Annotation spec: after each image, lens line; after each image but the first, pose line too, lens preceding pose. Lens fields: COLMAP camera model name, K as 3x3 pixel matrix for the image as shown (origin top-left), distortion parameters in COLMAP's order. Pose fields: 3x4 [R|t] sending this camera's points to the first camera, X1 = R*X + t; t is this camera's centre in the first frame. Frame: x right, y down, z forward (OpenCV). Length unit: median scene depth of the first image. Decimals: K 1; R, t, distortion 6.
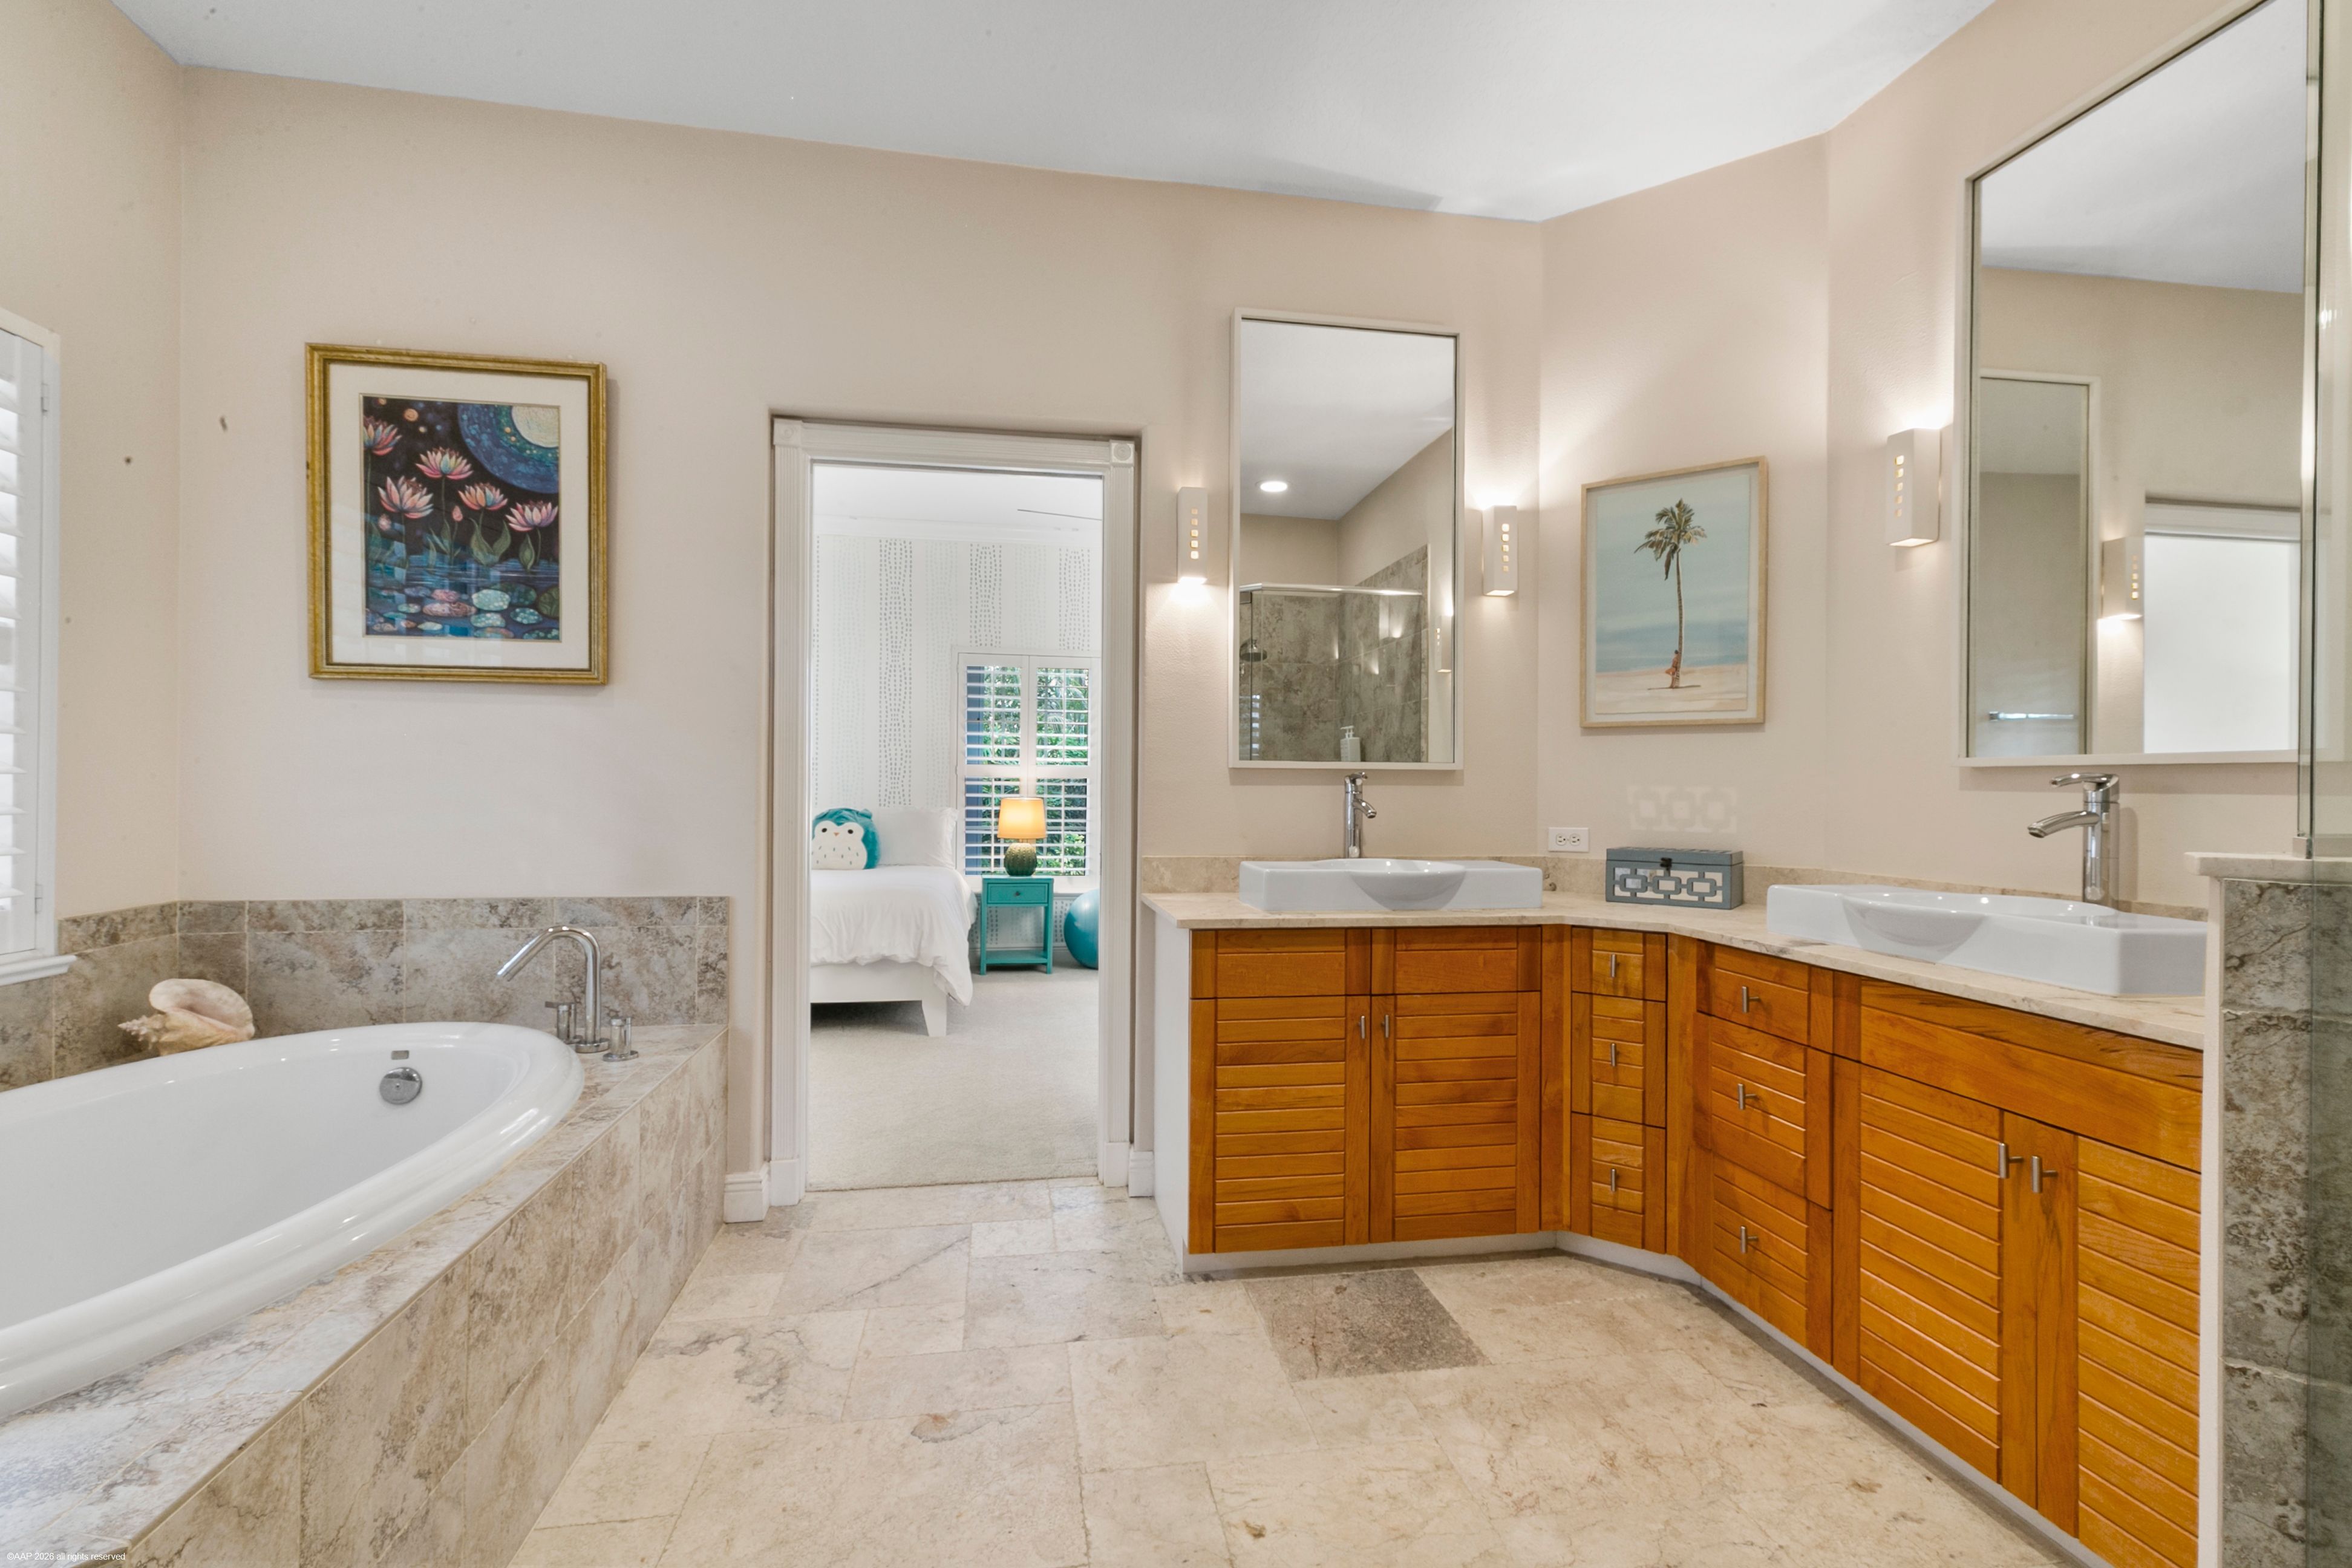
lens RADIAL K [[1079.1, 0, 1191.6], [0, 1079.1, 780.6], [0, 0, 1]] dist [0.004714, 0.000112]
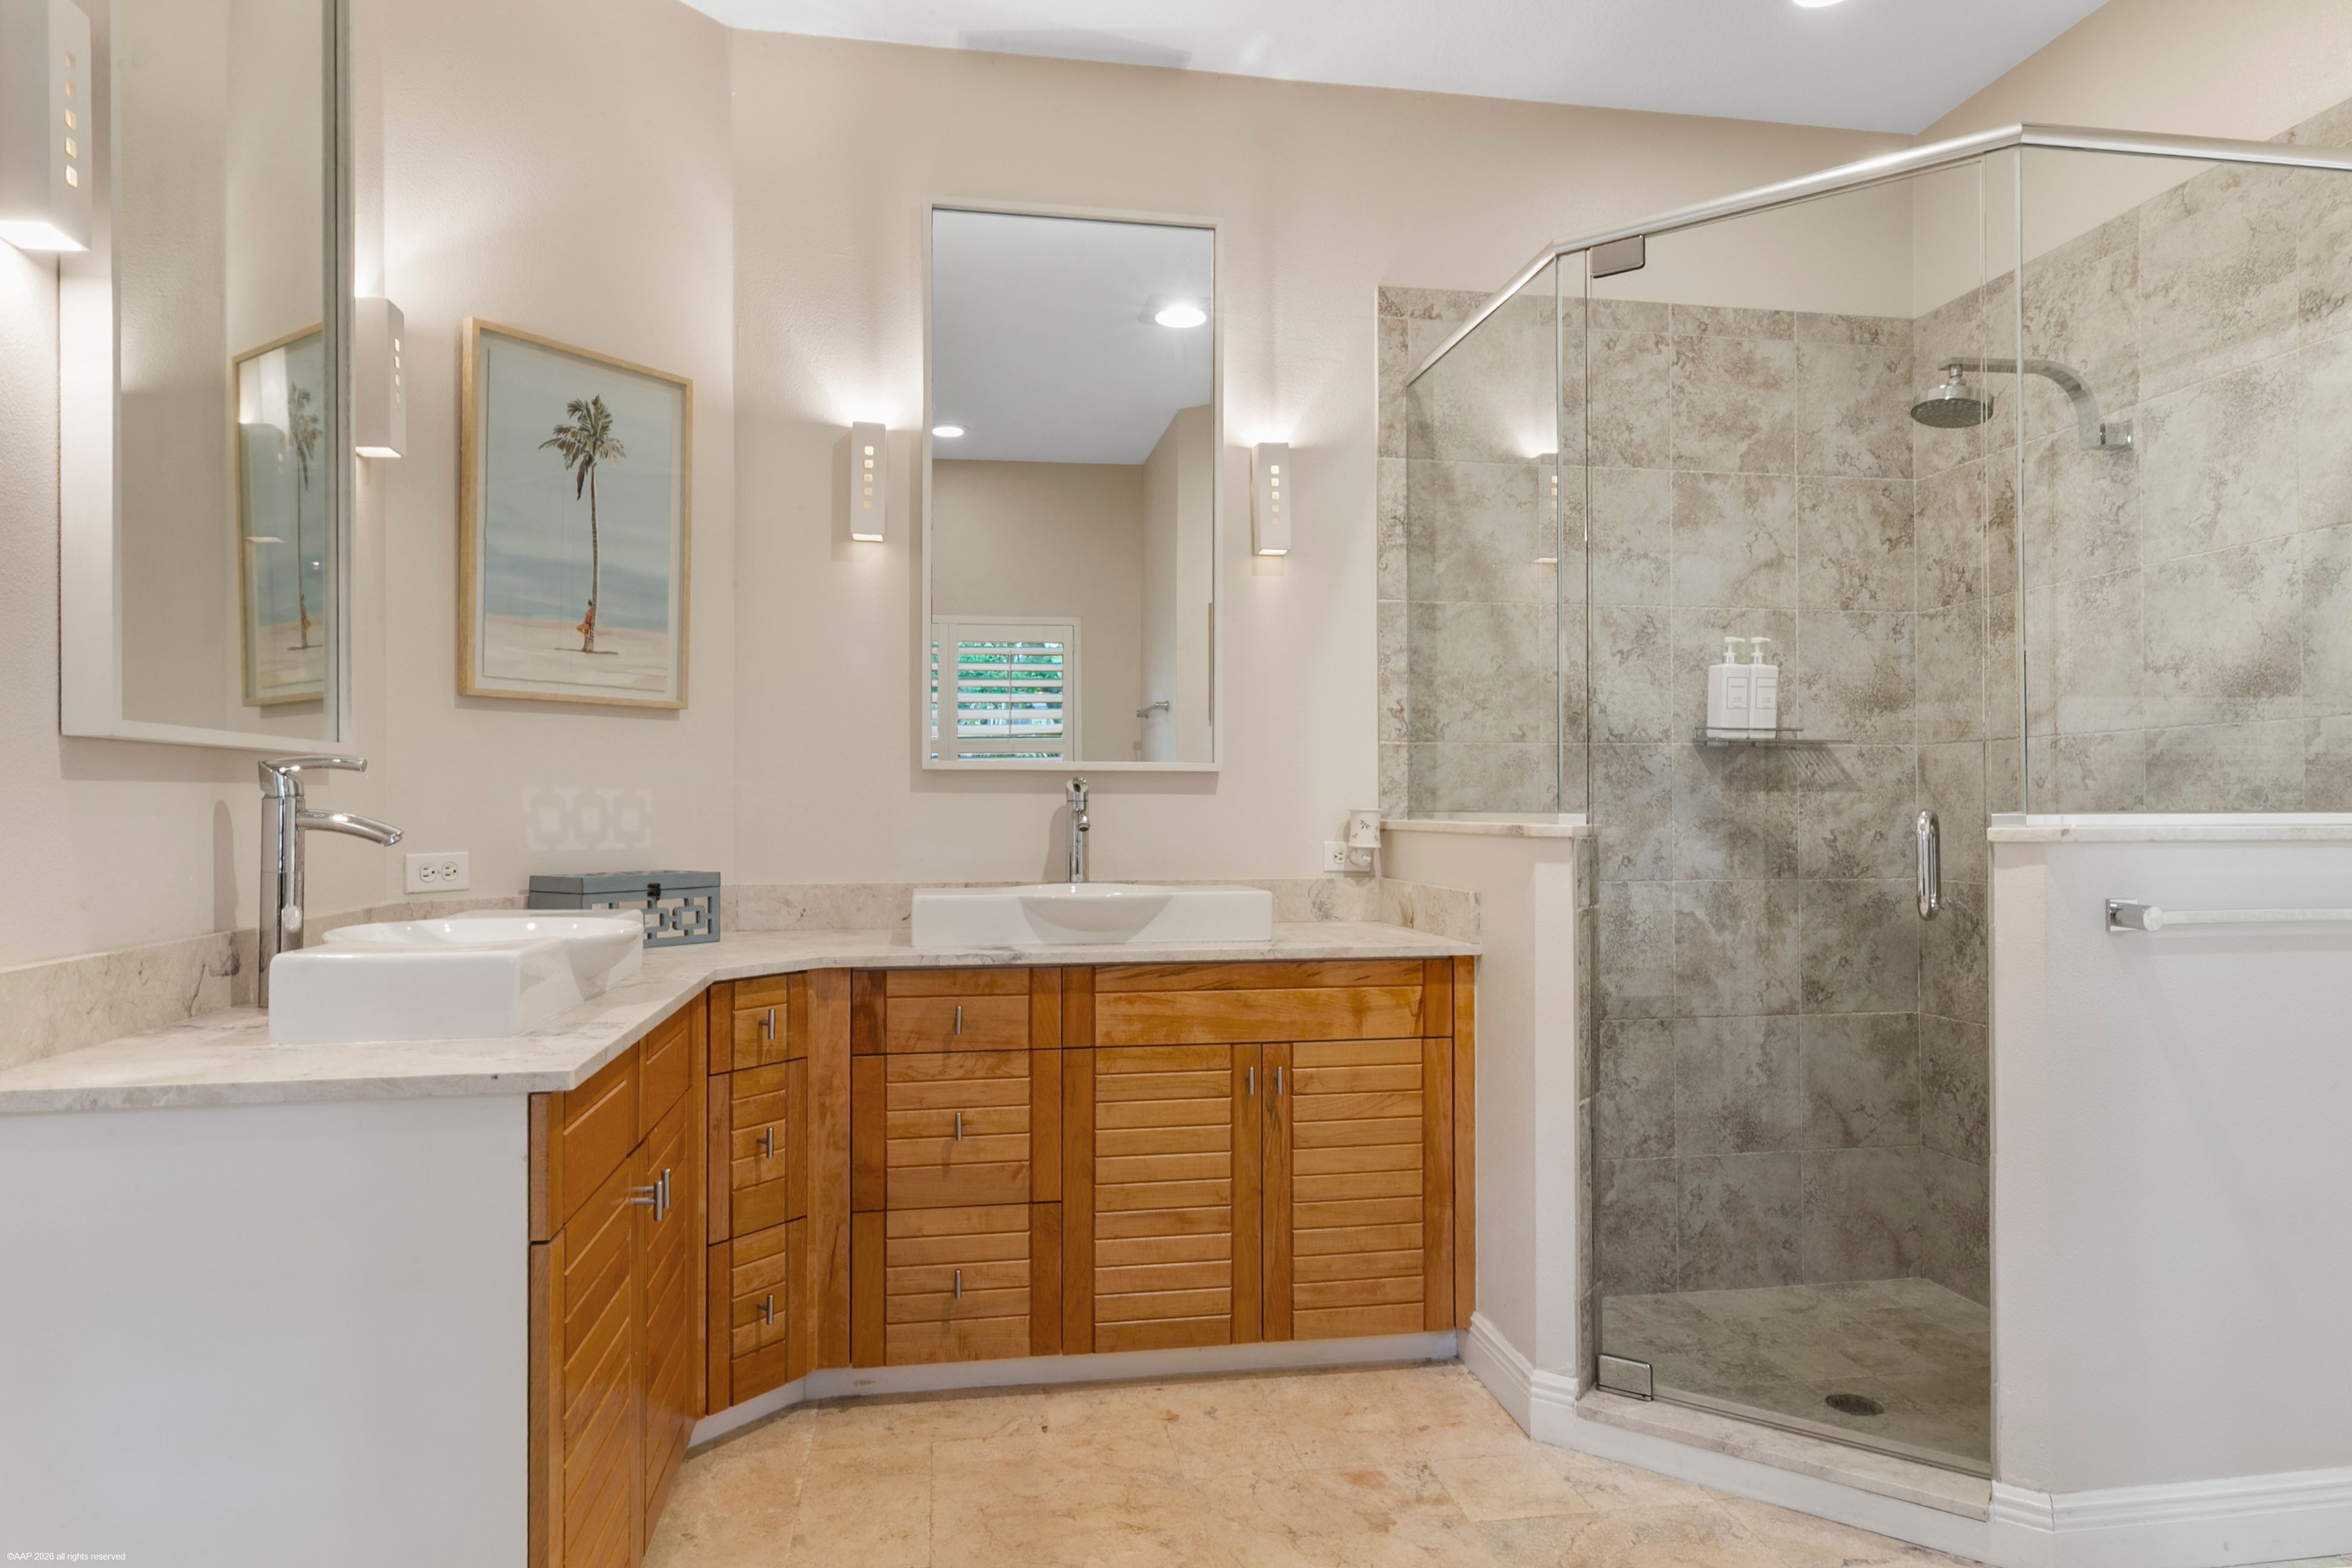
lens RADIAL K [[1395.2, 0, 1179.7], [0, 1395.2, 792.0], [0, 0, 1]] dist [-0.000255, 0.000919]
pose [[-0.001487, 0.001970, 0.999997, -0.577383], [-0.002025, 0.999996, -0.001973, 0.010834], [-0.999997, -0.002028, -0.001483, 0.712466]]
